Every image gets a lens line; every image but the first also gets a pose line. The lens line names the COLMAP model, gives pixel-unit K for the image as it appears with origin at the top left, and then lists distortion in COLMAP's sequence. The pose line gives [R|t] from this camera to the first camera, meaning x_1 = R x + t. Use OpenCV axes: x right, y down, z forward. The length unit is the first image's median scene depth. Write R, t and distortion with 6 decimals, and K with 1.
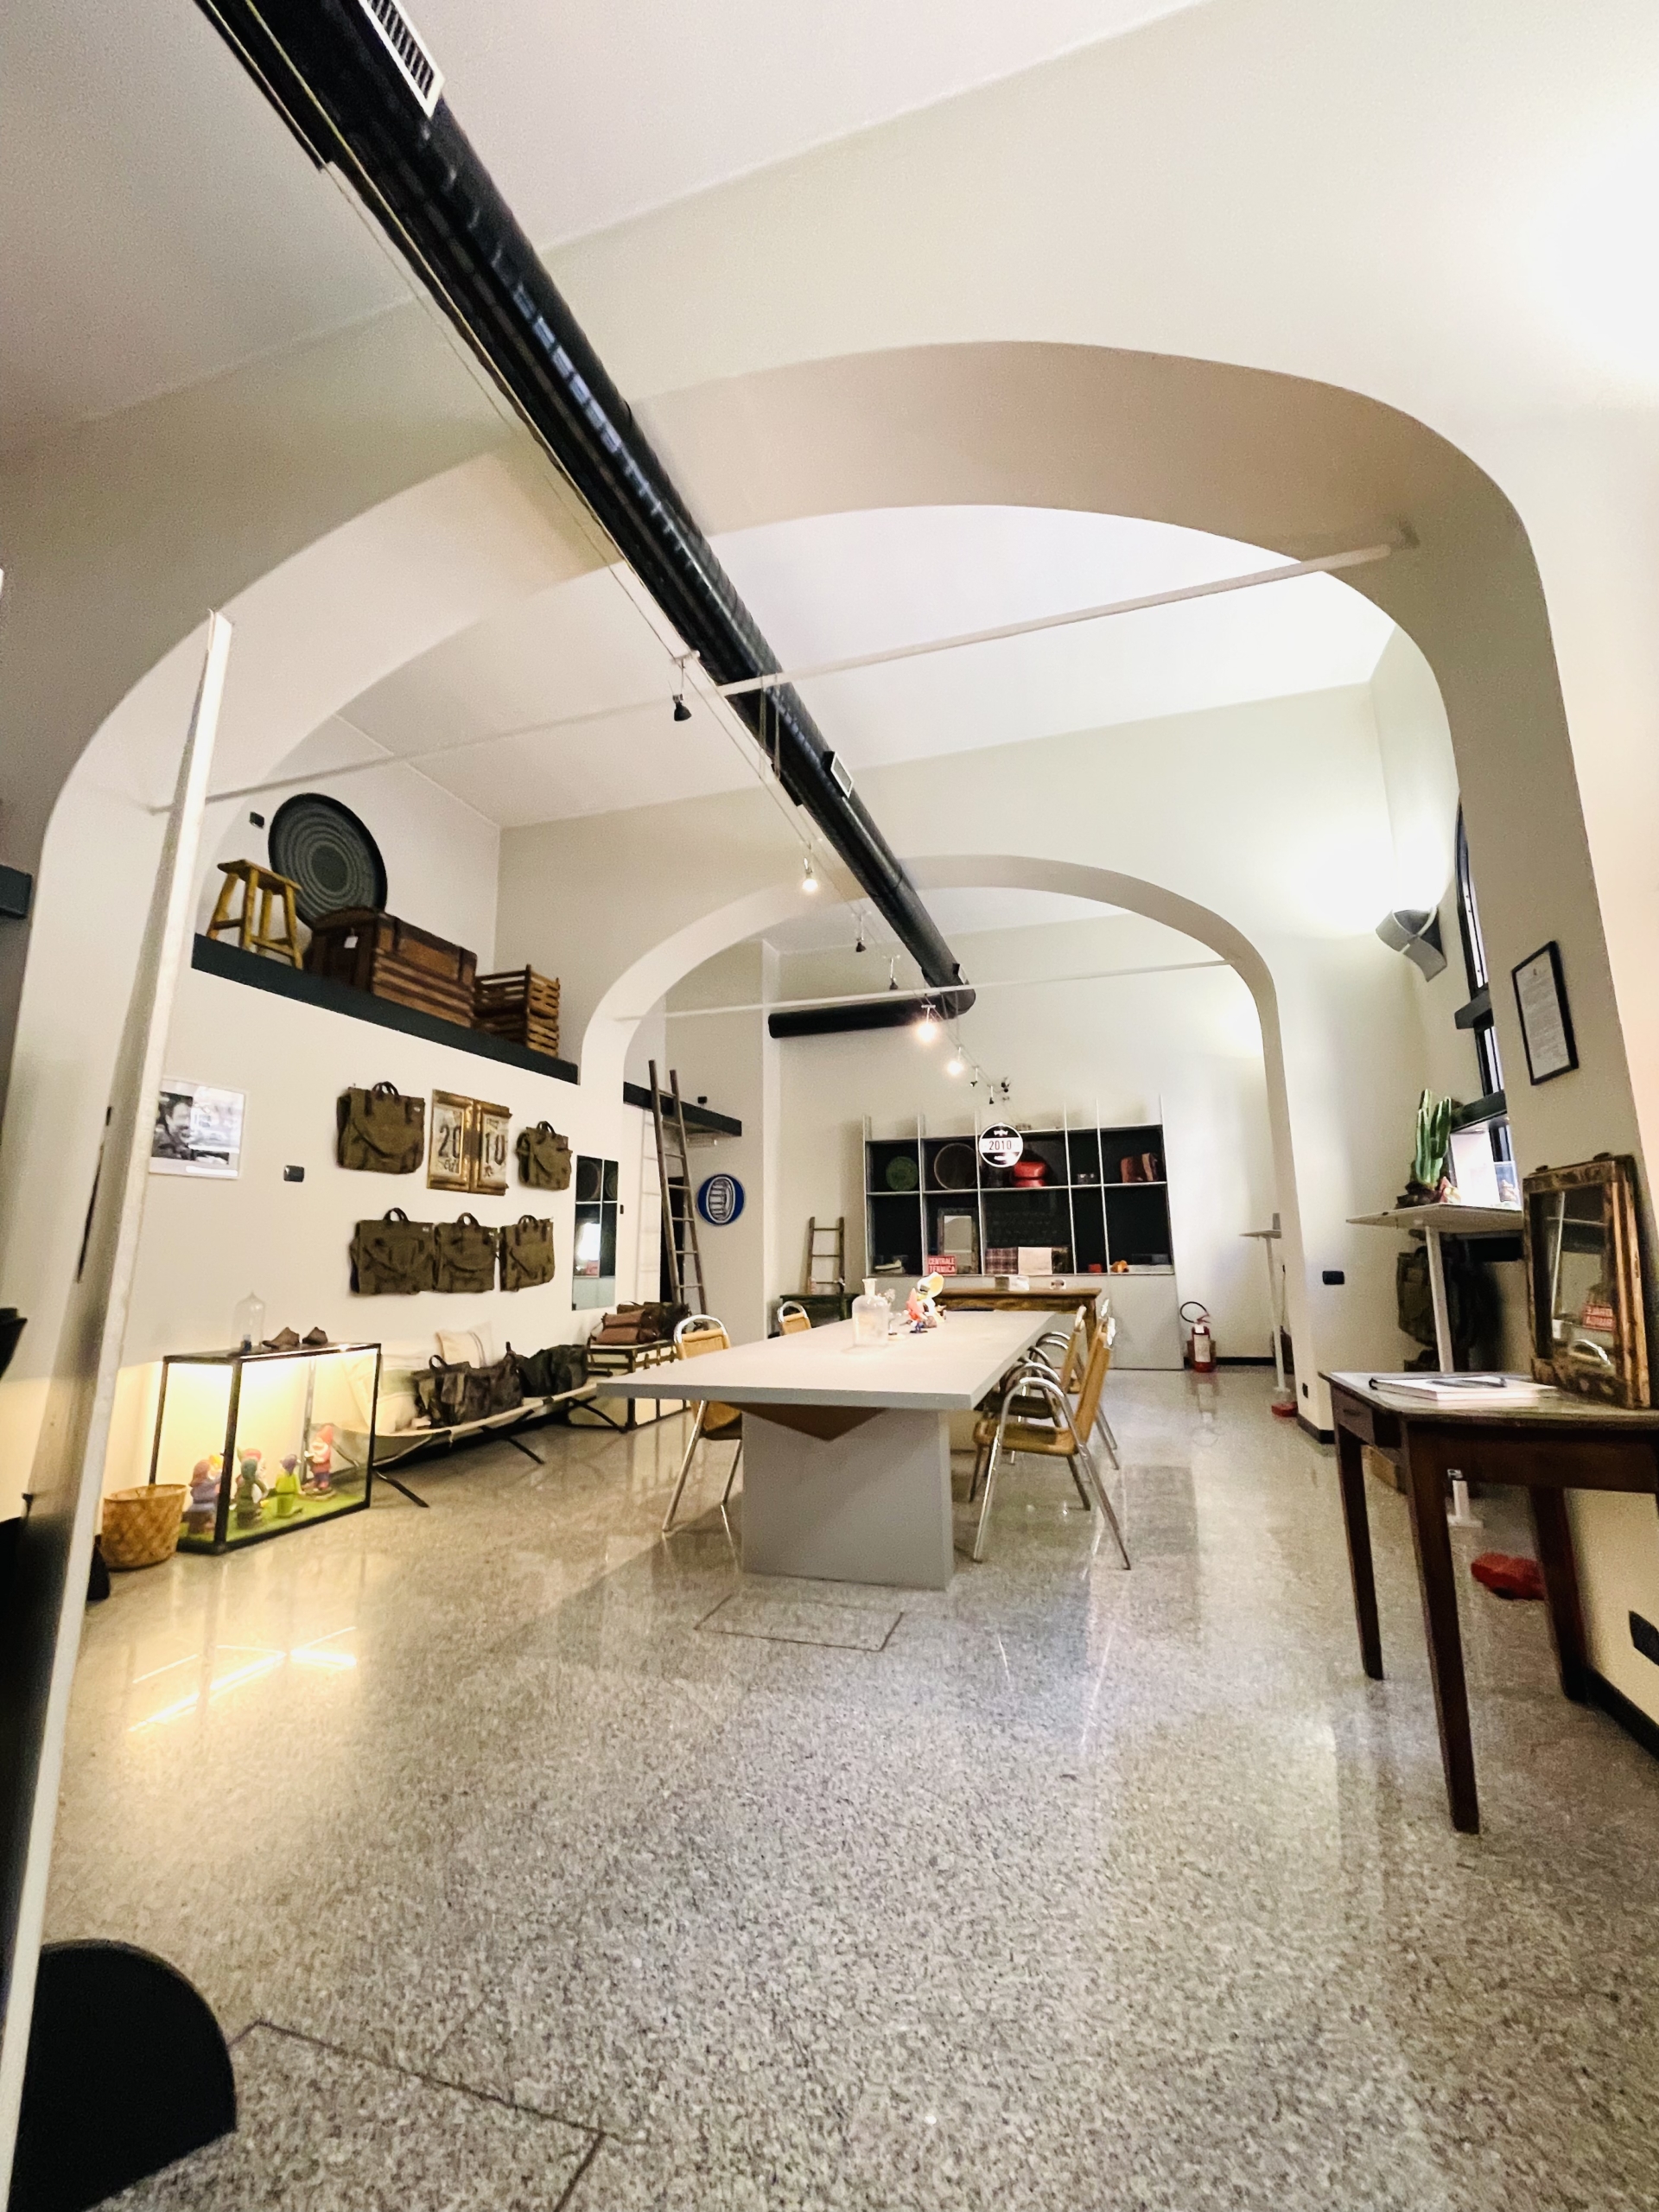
lens RADIAL K [[890.2, 0, 827.6], [0, 890.2, 1100.5], [0, 0, 1]] dist [-0.007621, 0.000766]
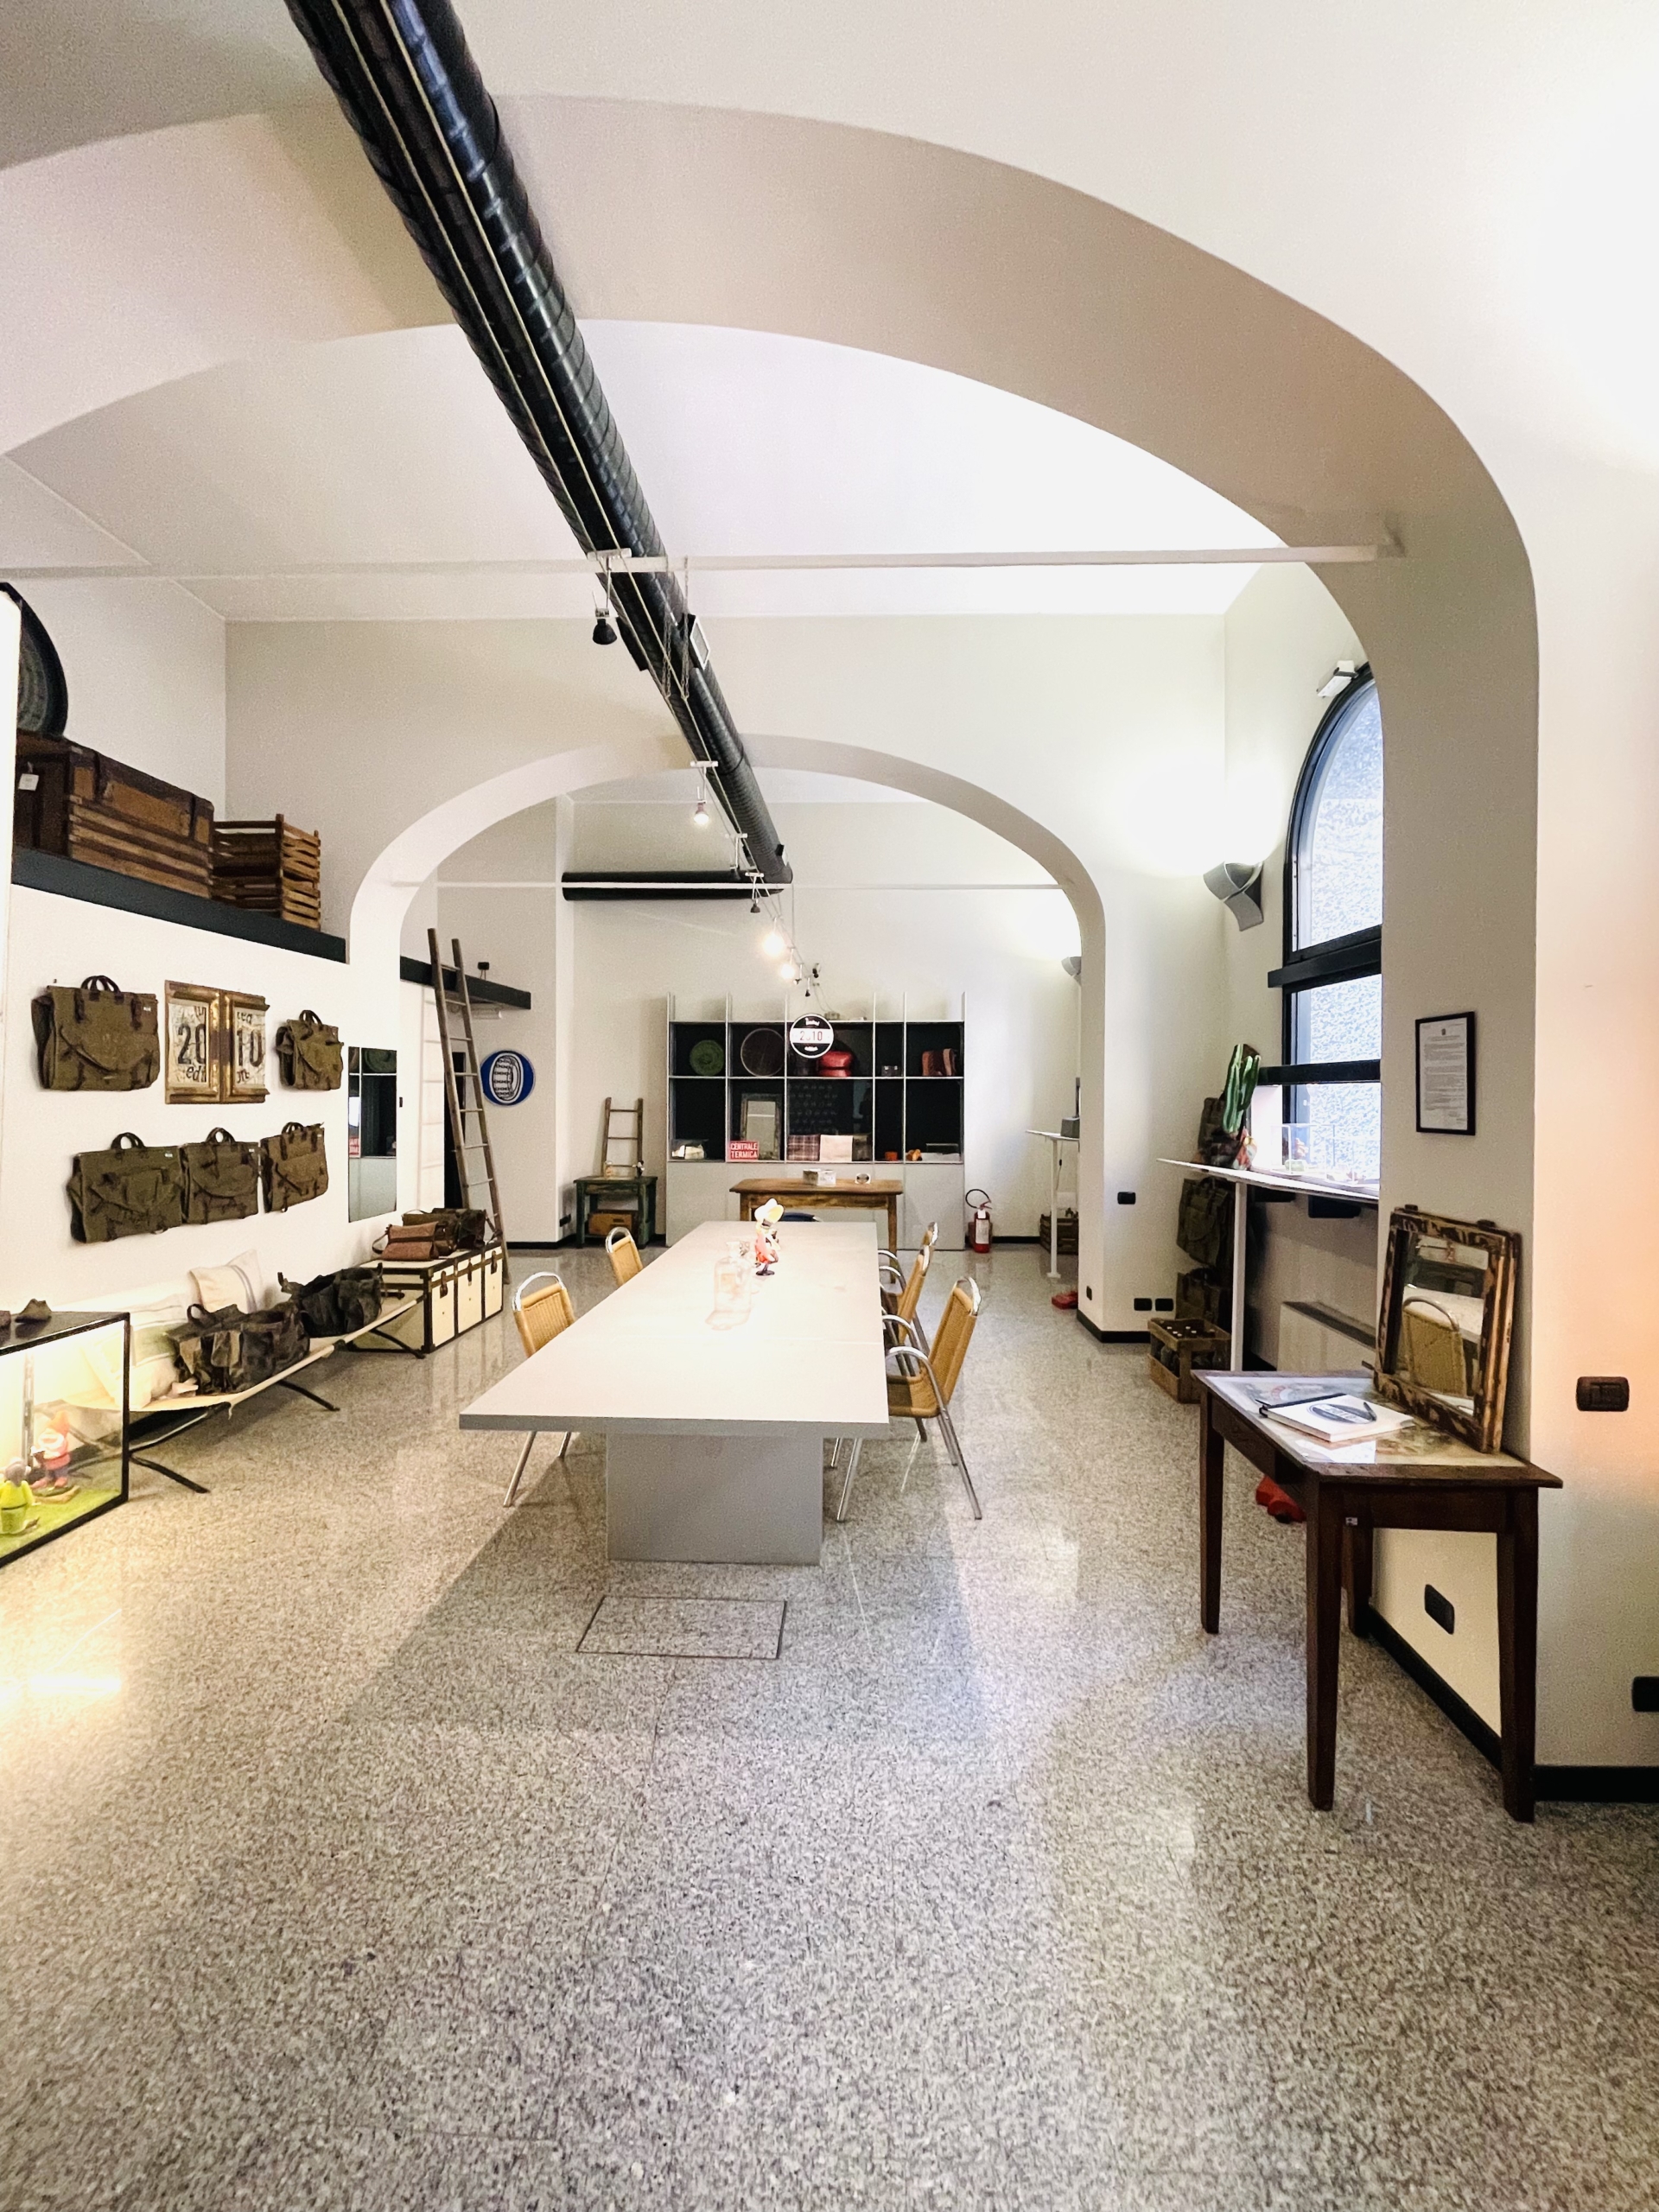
lens RADIAL K [[890.2, 0, 827.6], [0, 890.2, 1100.5], [0, 0, 1]] dist [-0.007621, 0.000766]
pose [[0.965228, 0.017422, 0.260828, -0.070606], [-0.063842, 0.983274, 0.170579, -0.077172], [-0.253493, -0.181299, 0.950196, 0.066743]]
